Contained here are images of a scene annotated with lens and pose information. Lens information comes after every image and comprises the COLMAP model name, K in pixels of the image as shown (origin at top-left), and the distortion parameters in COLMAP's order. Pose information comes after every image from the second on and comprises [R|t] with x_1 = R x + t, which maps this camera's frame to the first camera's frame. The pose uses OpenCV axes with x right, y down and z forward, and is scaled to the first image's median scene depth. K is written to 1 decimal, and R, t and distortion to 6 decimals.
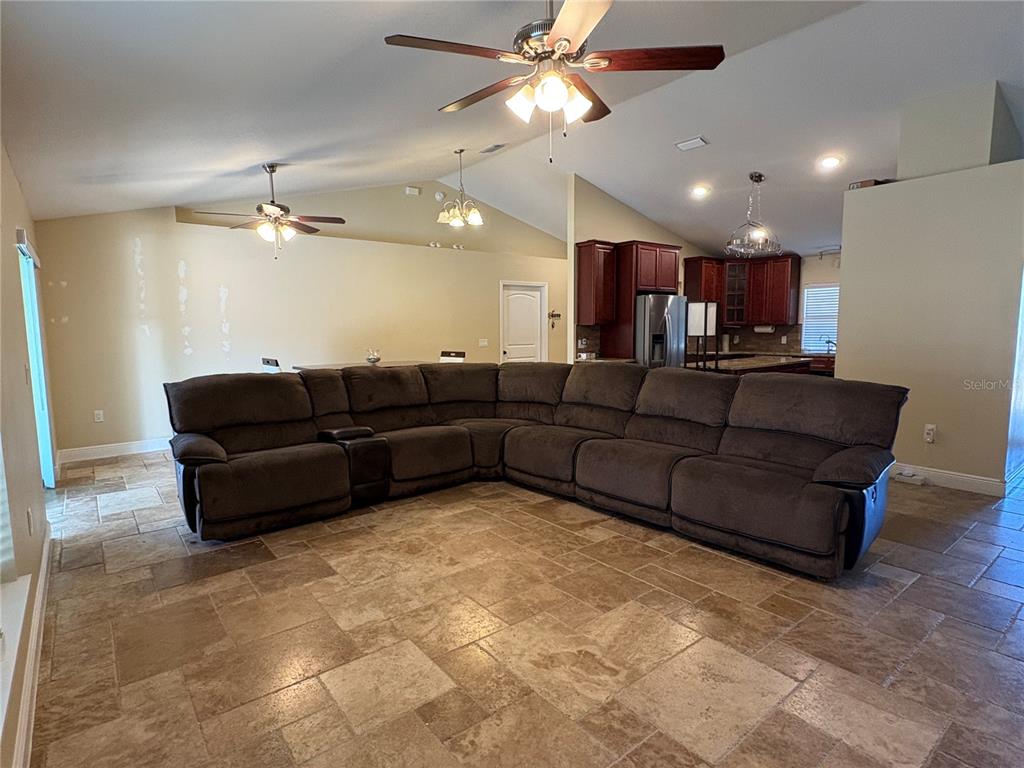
lens RADIAL K [[546.4, 0, 512.0], [0, 546.4, 384.0], [0, 0, 1]] dist [-0.022012, -0.000139]
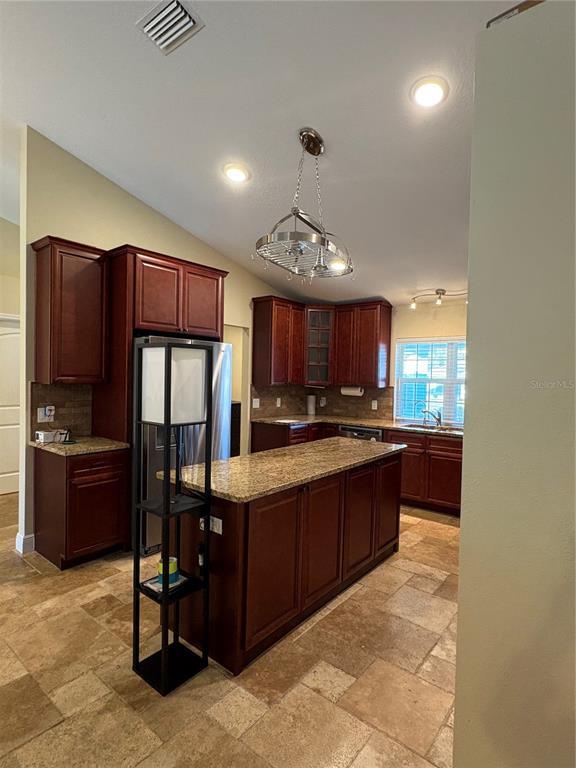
lens RADIAL K [[409.8, 0, 288.0], [0, 409.8, 384.0], [0, 0, 1]] dist [-0.022012, -0.000139]
pose [[0.975371, 0.027710, 0.218823, 0.266987], [-0.009716, 0.996512, -0.082885, -0.068239], [-0.220357, 0.078717, 0.972238, 0.478858]]
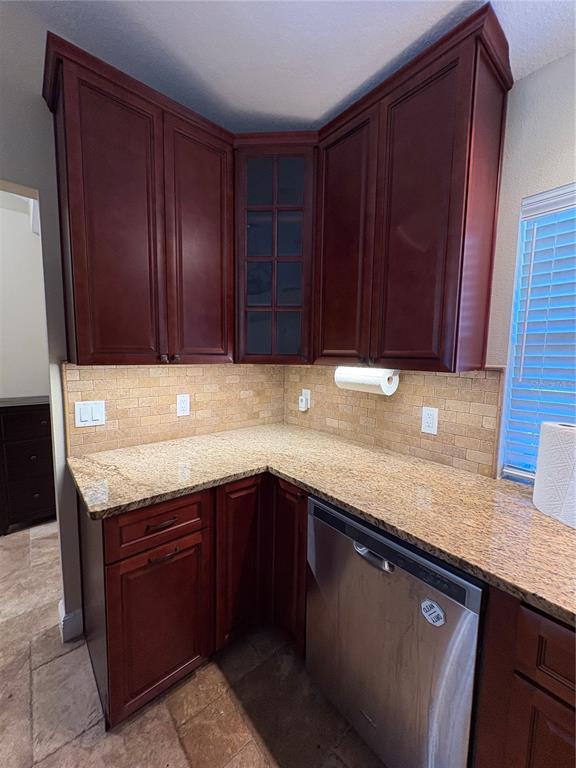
lens RADIAL K [[306.1, 0, 288.0], [0, 306.1, 384.0], [0, 0, 1]] dist [0.001473, 0.000203]
pose [[0.998979, 0.023435, 0.038617, 0.474904], [-0.023289, 0.999720, -0.004216, -0.110333], [-0.038705, 0.003312, 0.999245, 0.955141]]
